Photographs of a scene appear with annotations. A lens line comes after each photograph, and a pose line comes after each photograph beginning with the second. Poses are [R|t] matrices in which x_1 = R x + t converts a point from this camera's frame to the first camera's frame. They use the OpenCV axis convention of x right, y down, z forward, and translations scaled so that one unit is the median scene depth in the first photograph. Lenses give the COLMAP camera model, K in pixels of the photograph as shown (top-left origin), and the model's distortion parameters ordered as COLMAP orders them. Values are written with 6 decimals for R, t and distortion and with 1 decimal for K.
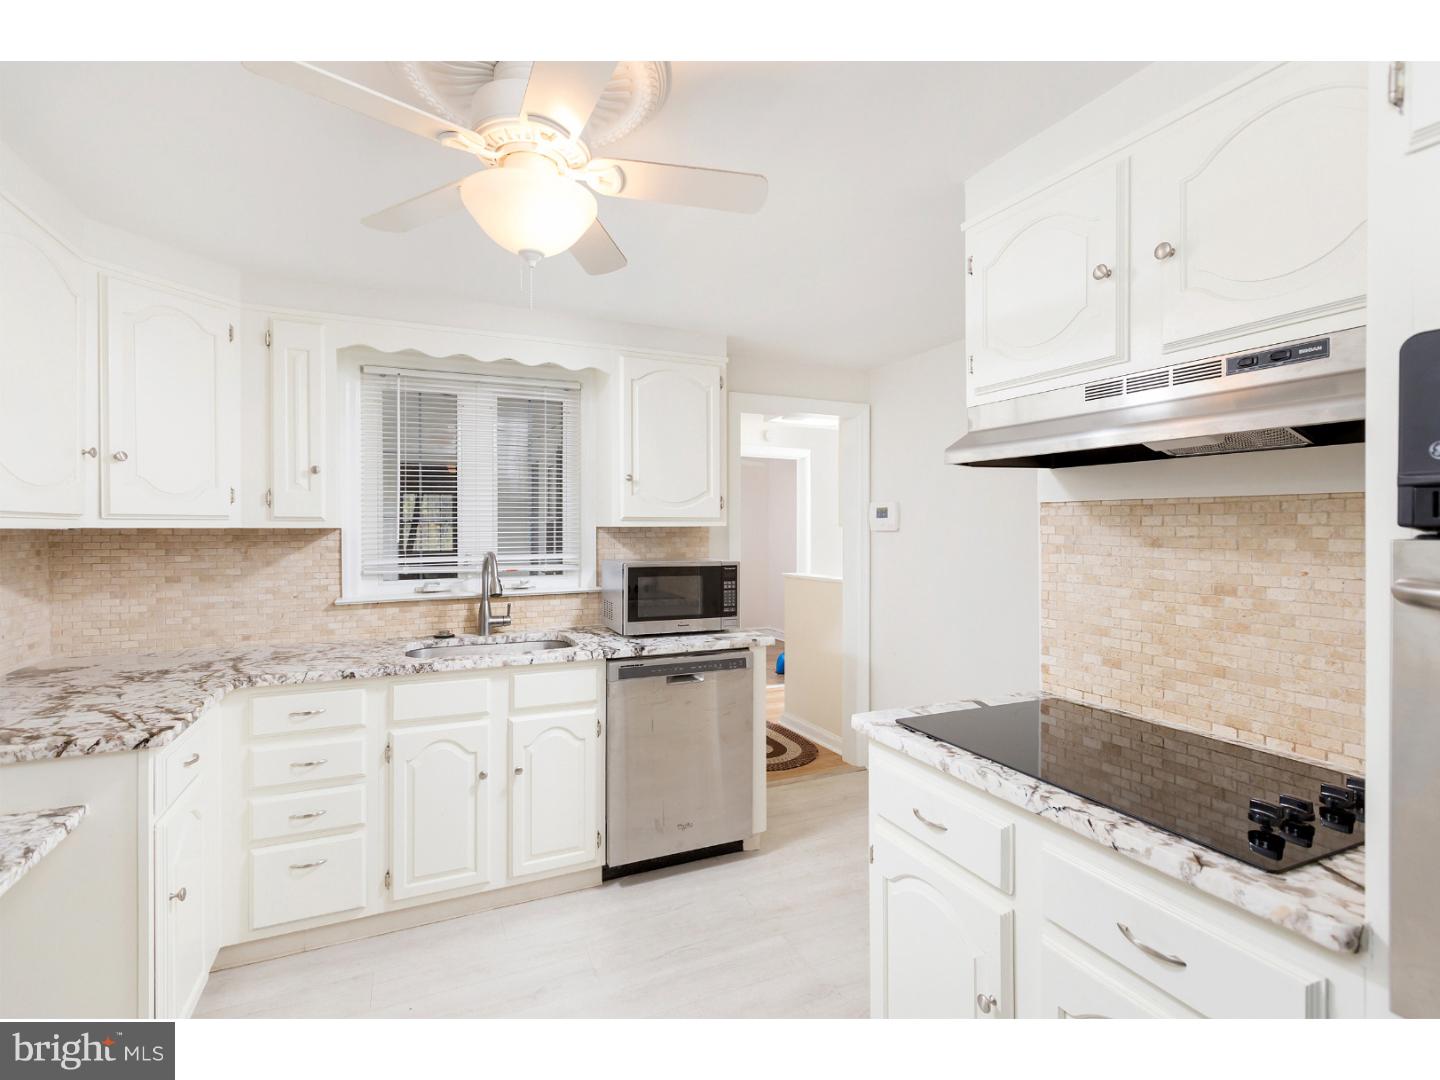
lens RADIAL K [[668.8, 0, 720.0], [0, 668.8, 540.0], [0, 0, 1]] dist [0.001843, -0.000037]
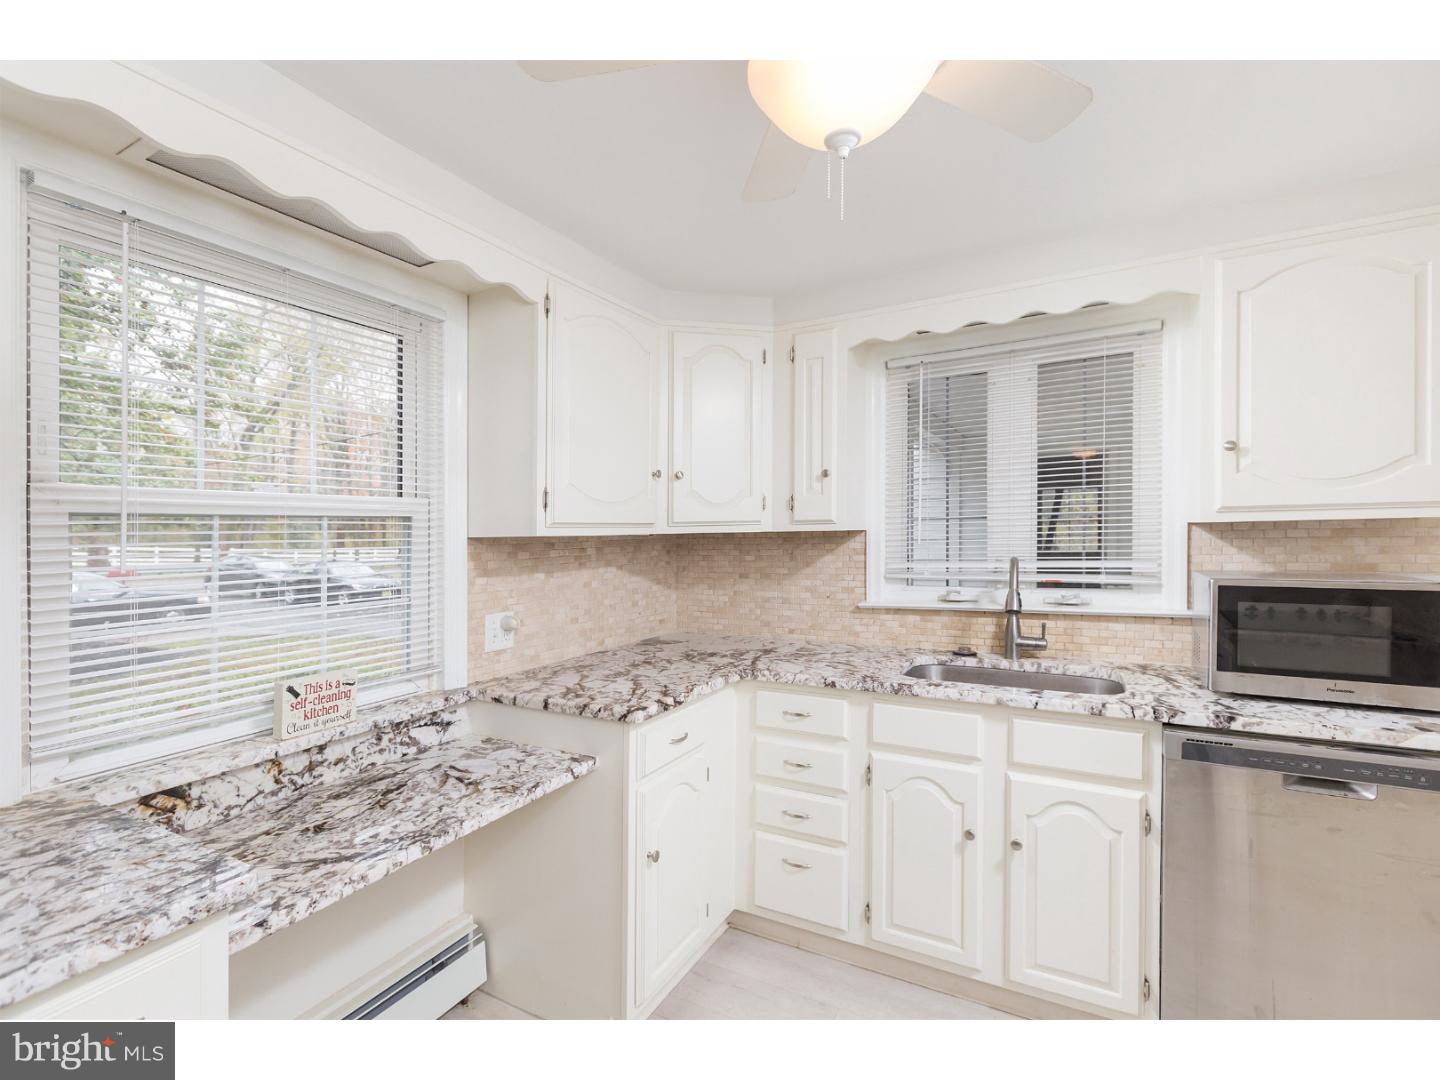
lens RADIAL K [[668.8, 0, 720.0], [0, 668.8, 540.0], [0, 0, 1]] dist [0.001843, -0.000037]
pose [[0.589515, -0.000778, -0.807757, 0.111599], [0.003576, 0.999992, 0.001646, -0.006038], [0.807749, -0.003859, 0.589513, 0.261326]]
